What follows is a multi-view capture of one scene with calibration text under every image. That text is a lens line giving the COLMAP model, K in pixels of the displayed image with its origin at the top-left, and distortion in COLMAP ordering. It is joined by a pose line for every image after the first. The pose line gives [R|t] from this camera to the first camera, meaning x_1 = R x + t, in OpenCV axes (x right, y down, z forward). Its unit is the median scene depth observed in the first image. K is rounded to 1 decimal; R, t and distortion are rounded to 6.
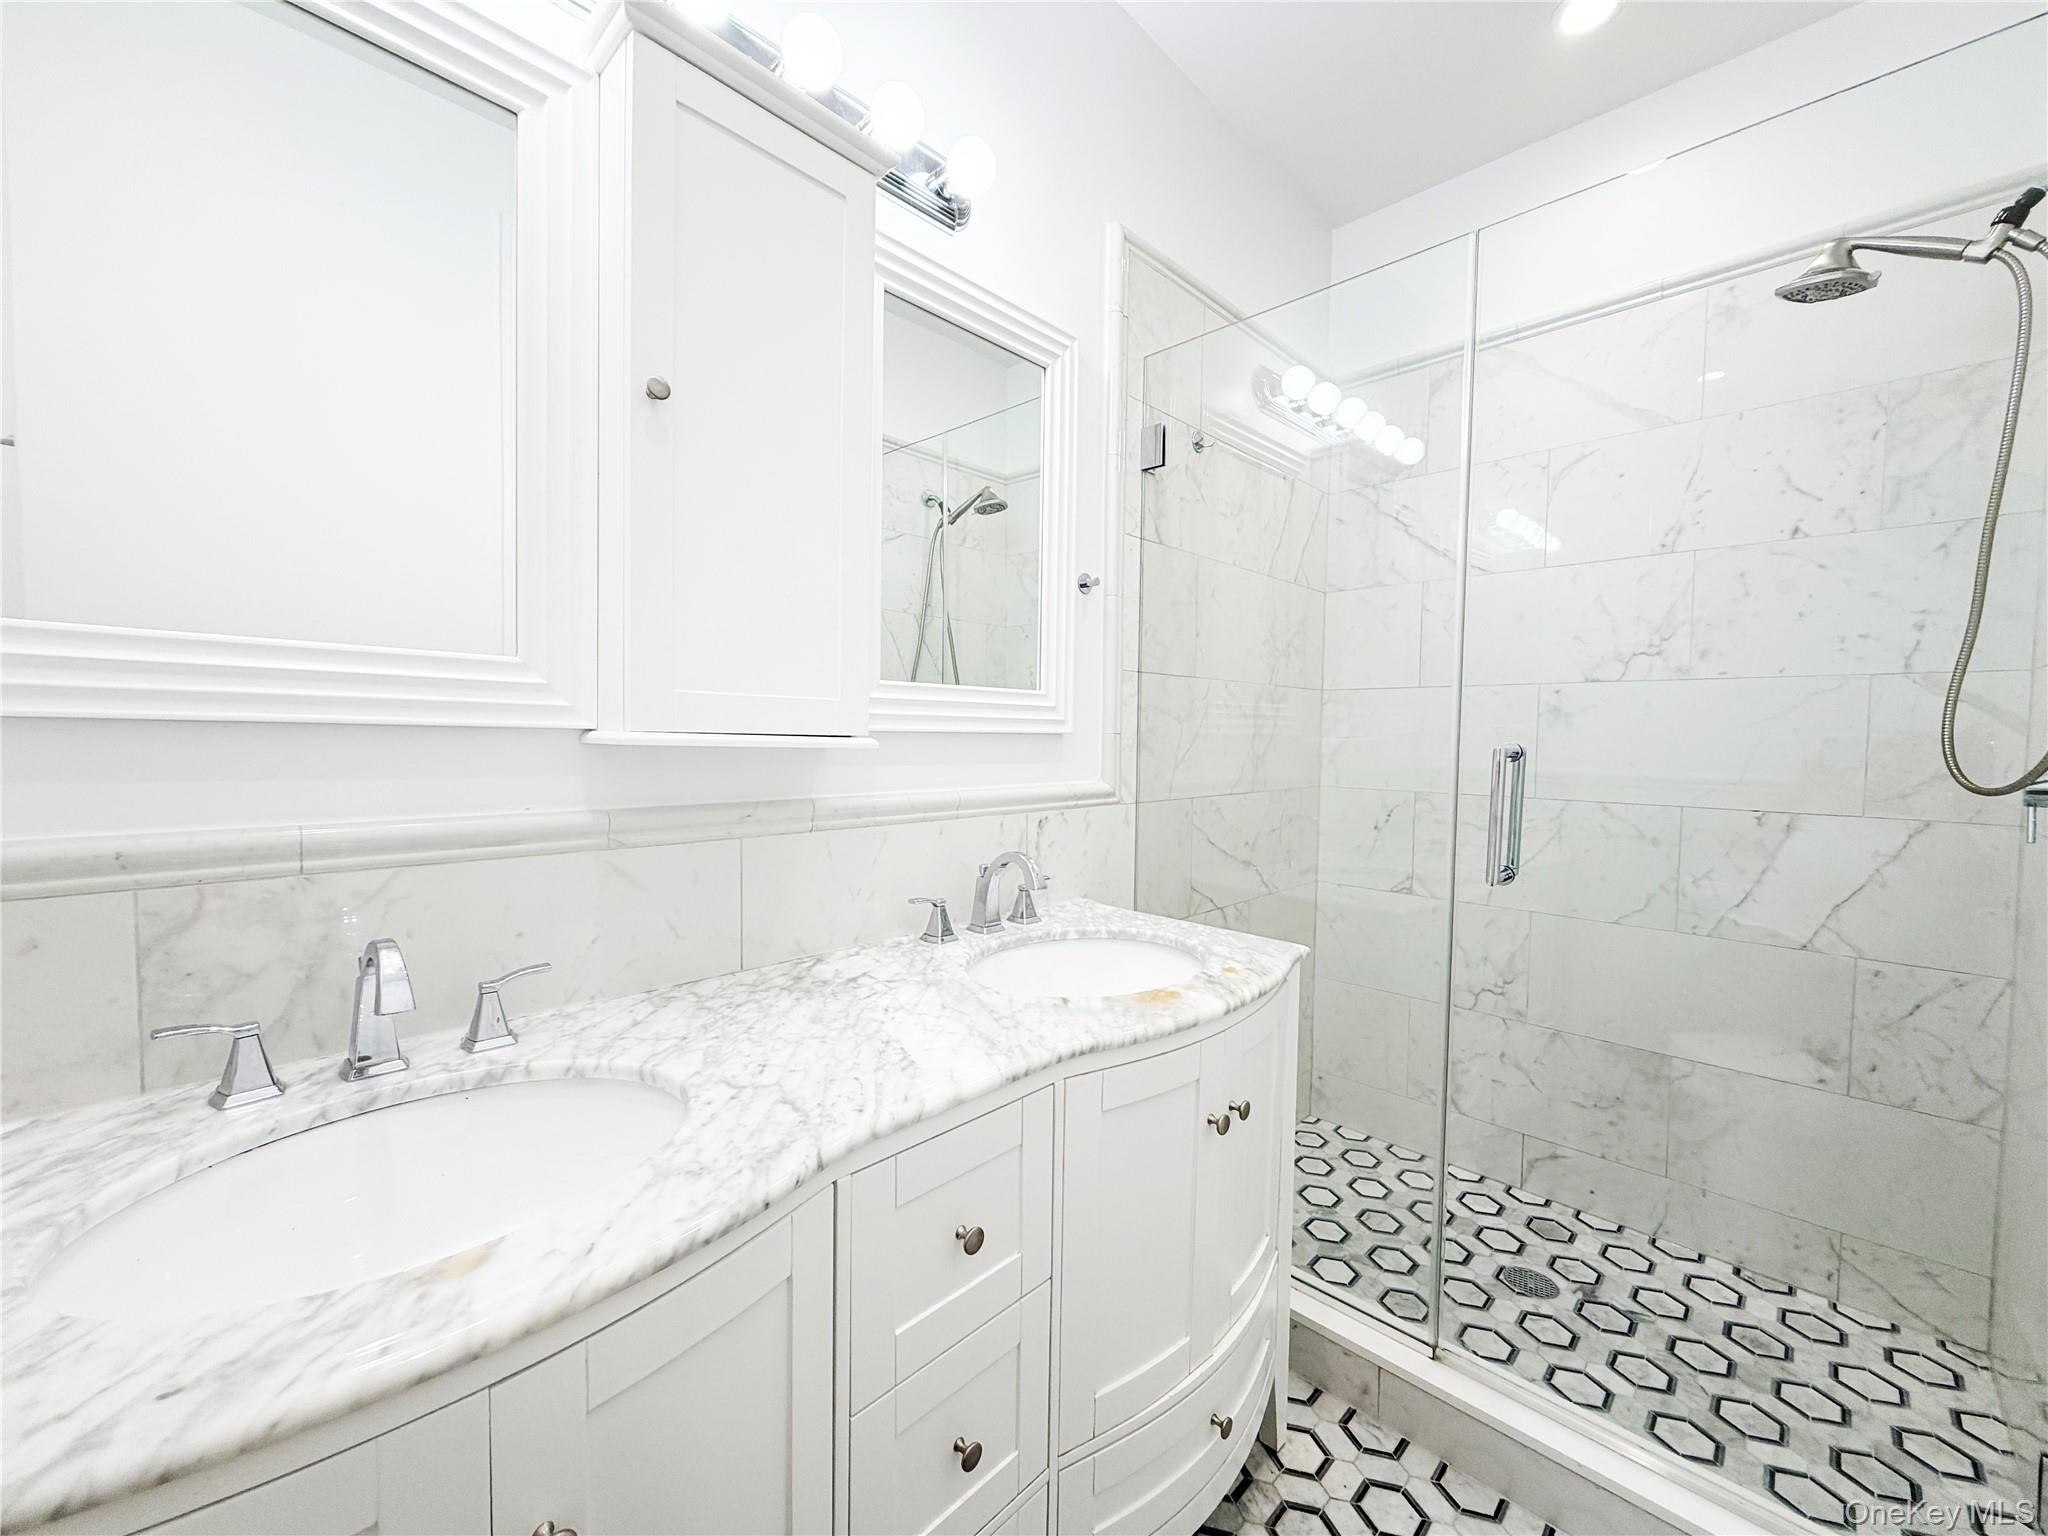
lens RADIAL K [[823.9, 0, 1022.7], [0, 823.9, 767.9], [0, 0, 1]] dist [0.003377, 0.002044]
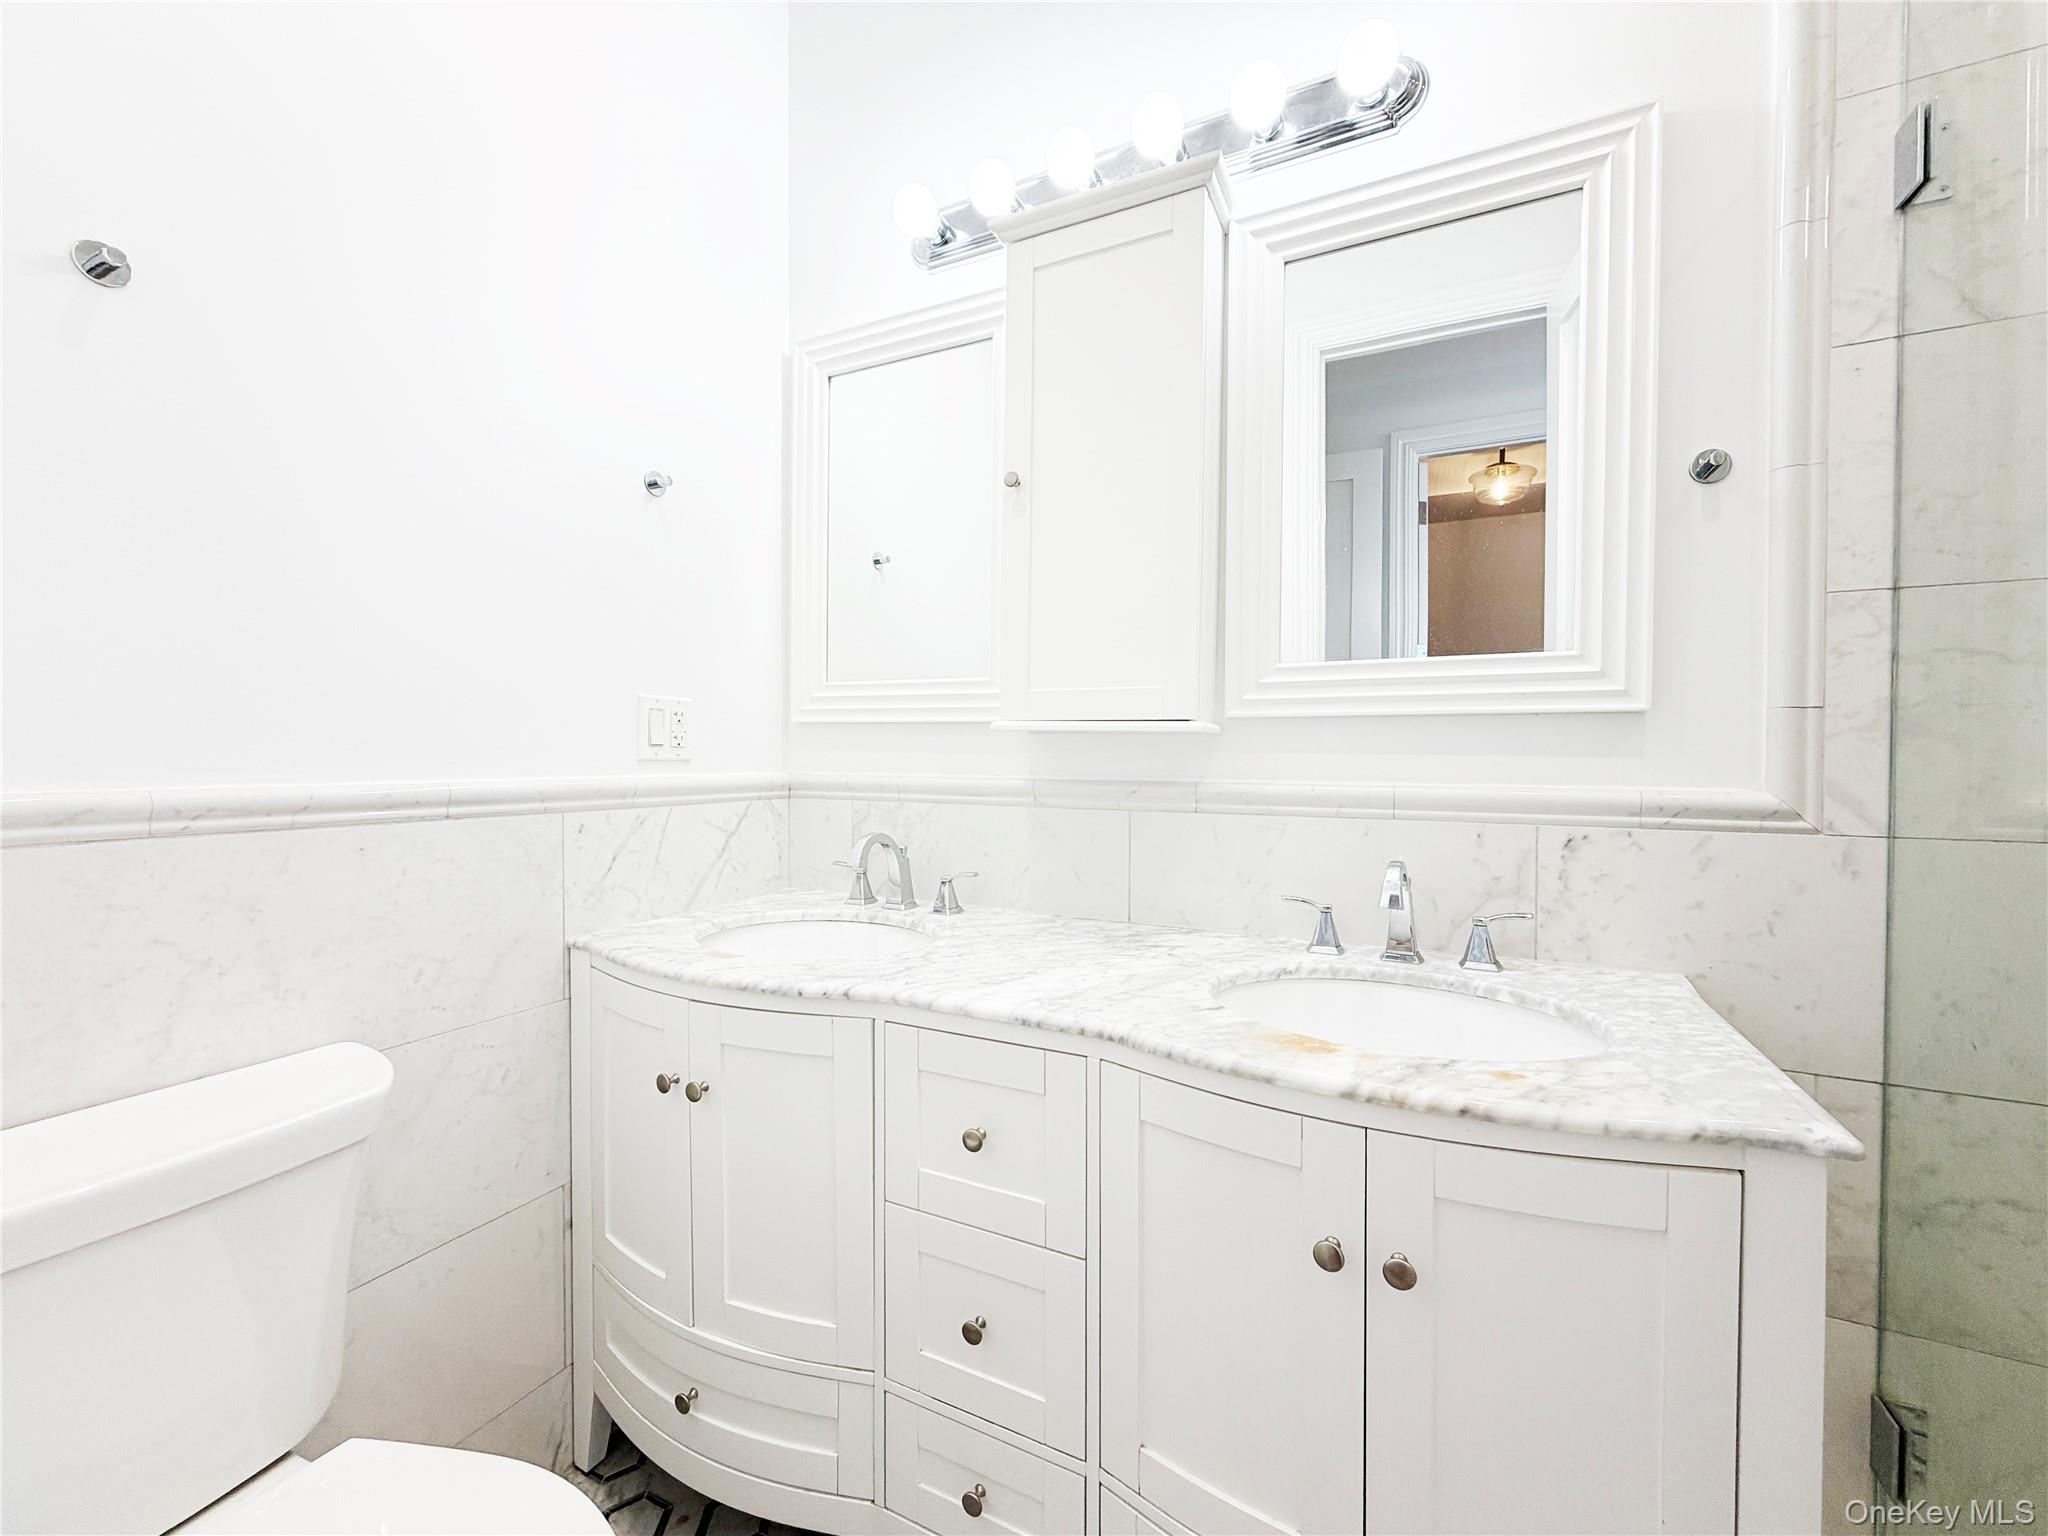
lens RADIAL K [[823.9, 0, 1020.6], [0, 823.9, 764.5], [0, 0, 1]] dist [0.003377, 0.002044]
pose [[0.302427, -0.002447, -0.953170, 0.771406], [-0.043371, 0.998926, -0.016325, 0.046760], [0.952185, 0.046277, 0.301996, 0.503598]]
